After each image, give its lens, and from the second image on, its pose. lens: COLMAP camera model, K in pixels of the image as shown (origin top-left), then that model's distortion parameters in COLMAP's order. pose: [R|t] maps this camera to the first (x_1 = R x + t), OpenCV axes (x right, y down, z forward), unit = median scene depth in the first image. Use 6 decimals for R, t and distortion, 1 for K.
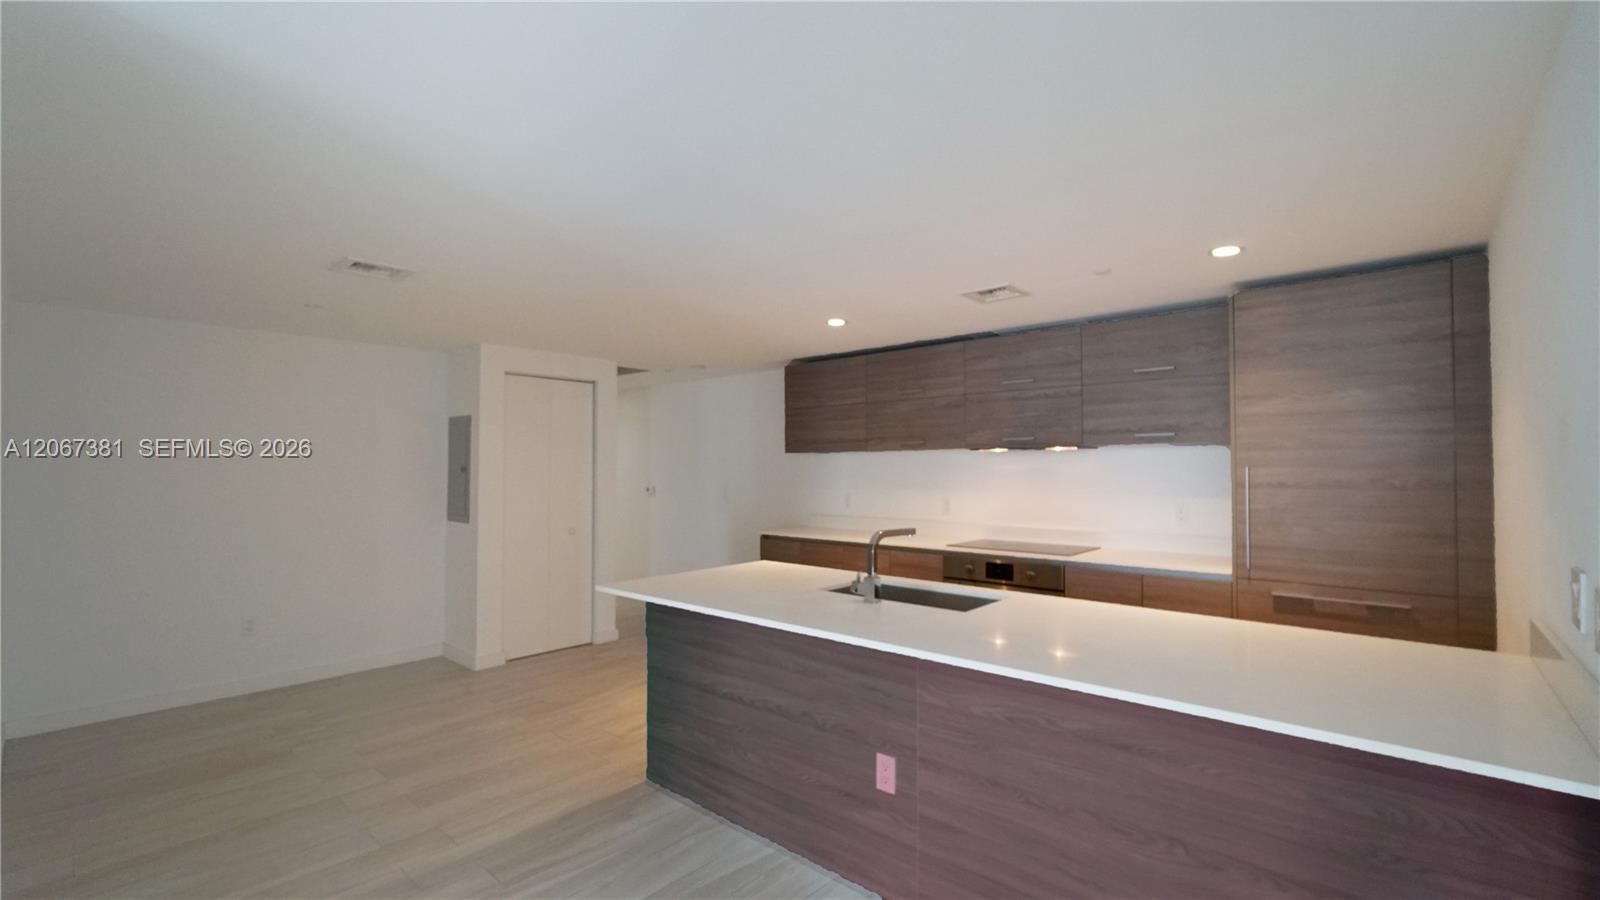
lens RADIAL K [[665.4, 0, 800.0], [0, 665.4, 450.0], [0, 0, 1]] dist [0.000001, 0.000034]
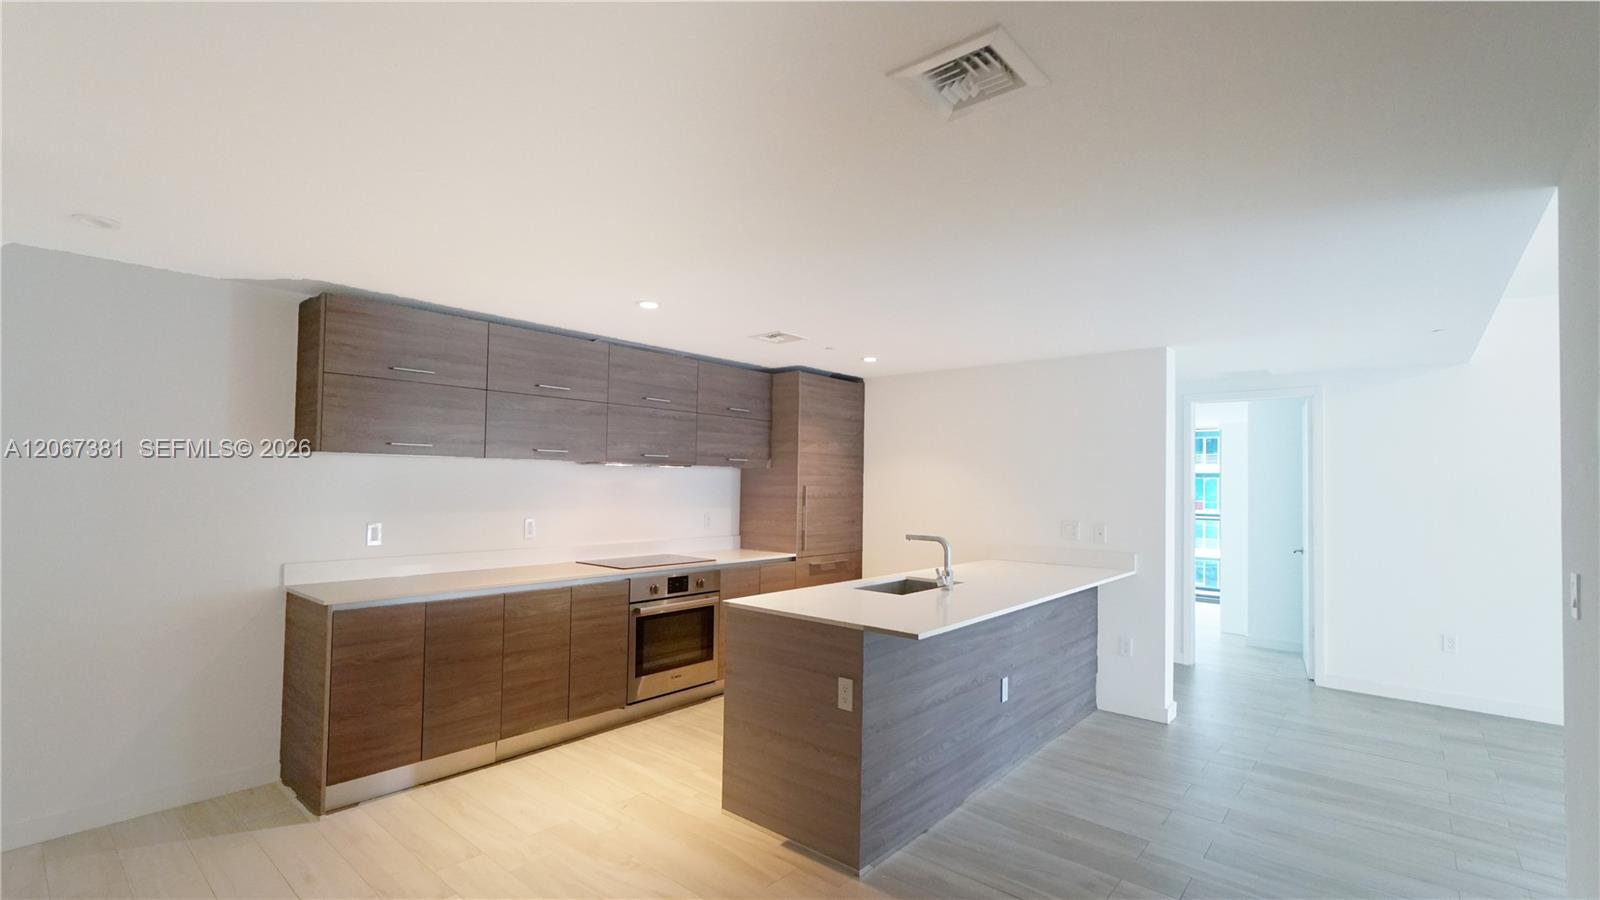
lens RADIAL K [[777.7, 0, 800.0], [0, 777.7, 450.0], [0, 0, 1]] dist [-0.001408, 0.000045]
pose [[-0.048713, 0.043417, 0.997869, -1.242766], [-0.044205, 0.997982, -0.045580, 0.027545], [-0.997834, -0.046331, -0.046696, 1.181862]]
